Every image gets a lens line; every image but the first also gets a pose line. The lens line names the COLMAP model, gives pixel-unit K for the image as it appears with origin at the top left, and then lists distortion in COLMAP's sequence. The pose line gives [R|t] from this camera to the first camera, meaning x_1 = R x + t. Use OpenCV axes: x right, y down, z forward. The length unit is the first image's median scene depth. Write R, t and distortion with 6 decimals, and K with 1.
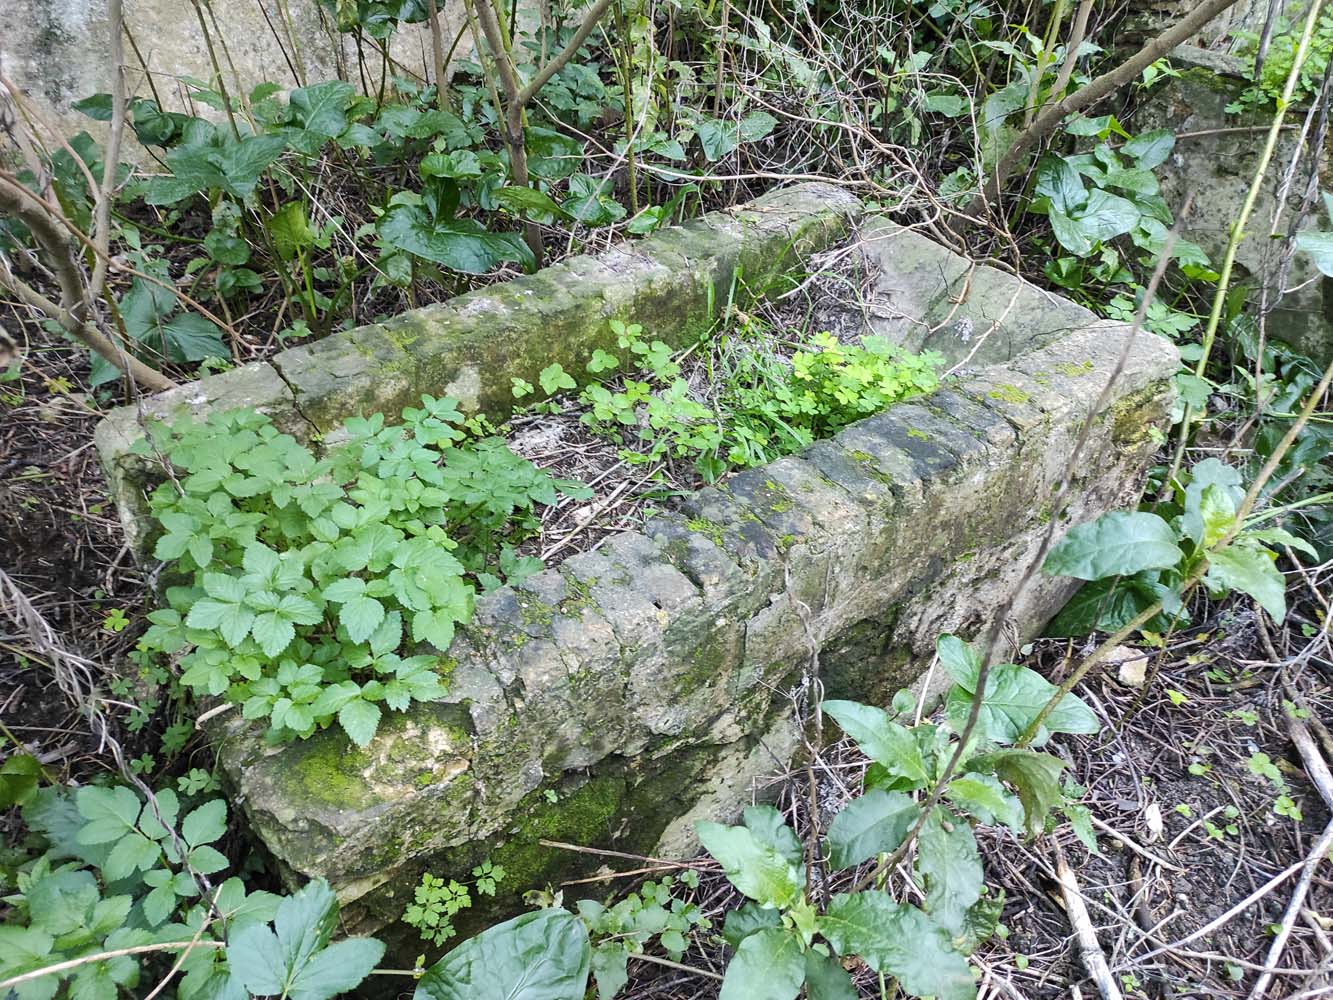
lens RADIAL K [[976.0, 0, 666.4], [0, 976.0, 501.7], [0, 0, 1]] dist [0.059071, -0.050544]
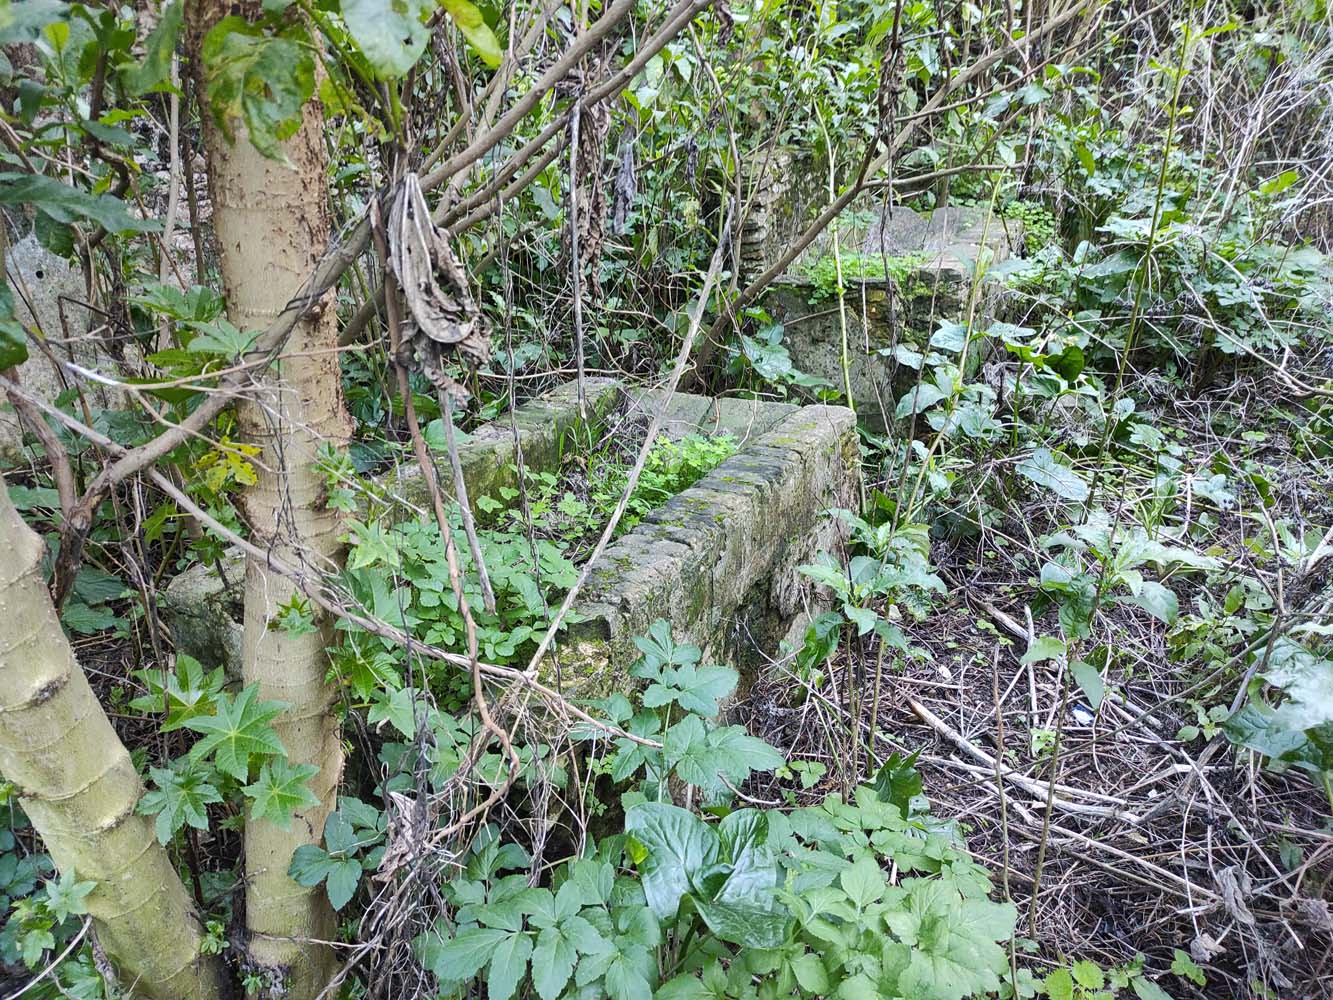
lens RADIAL K [[976.0, 0, 667.7], [0, 976.0, 498.4], [0, 0, 1]] dist [0.059071, -0.050544]
pose [[0.898949, -0.188872, 0.395244, -0.528361], [0.297331, 0.925679, -0.233909, 0.325062], [-0.321690, 0.327791, 0.888296, -0.392692]]
